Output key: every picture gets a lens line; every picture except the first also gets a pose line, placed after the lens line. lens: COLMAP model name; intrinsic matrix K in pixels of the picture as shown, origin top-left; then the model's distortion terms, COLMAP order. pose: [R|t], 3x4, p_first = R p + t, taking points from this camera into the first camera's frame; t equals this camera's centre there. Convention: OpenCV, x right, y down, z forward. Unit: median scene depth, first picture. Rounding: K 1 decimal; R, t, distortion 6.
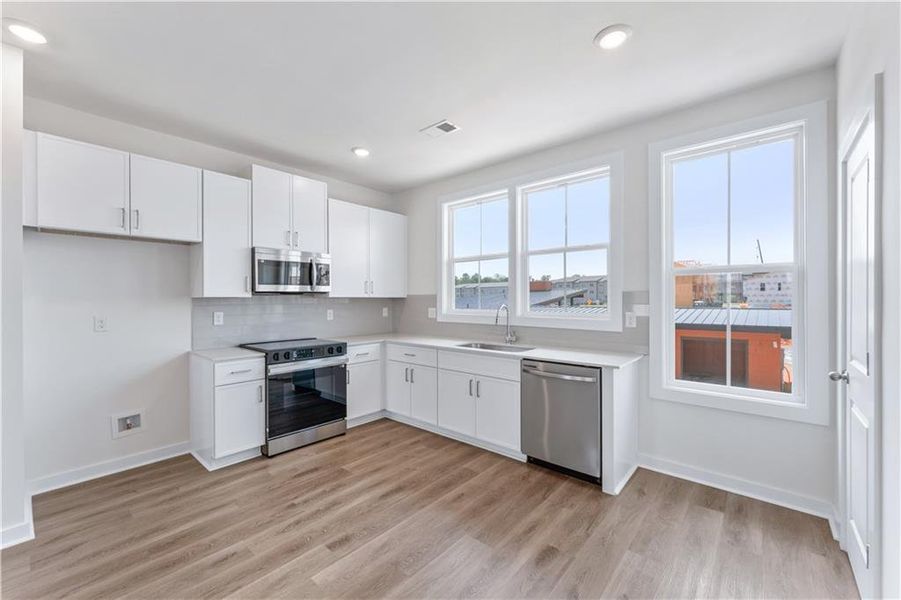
lens RADIAL K [[365.3, 0, 446.3], [0, 365.3, 299.6], [0, 0, 1]] dist [-0.002088, -0.000286]
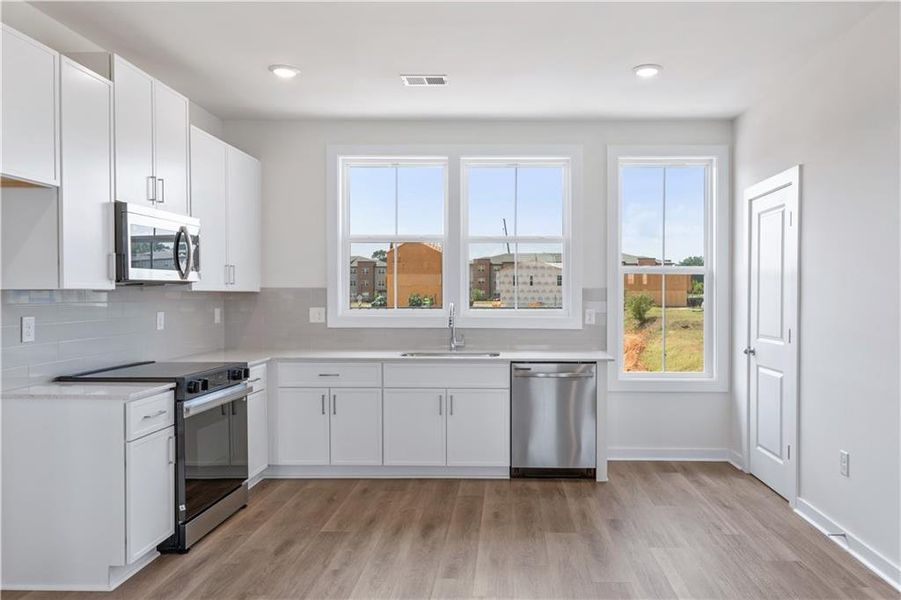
lens RADIAL K [[630.1, 0, 502.8], [0, 630.1, 303.7], [0, 0, 1]] dist [0.001529, 0.000355]
pose [[0.756282, -0.003343, 0.654238, -0.685560], [-0.005121, 0.999926, 0.011028, 0.001247], [-0.654226, -0.011691, 0.756209, -0.127700]]
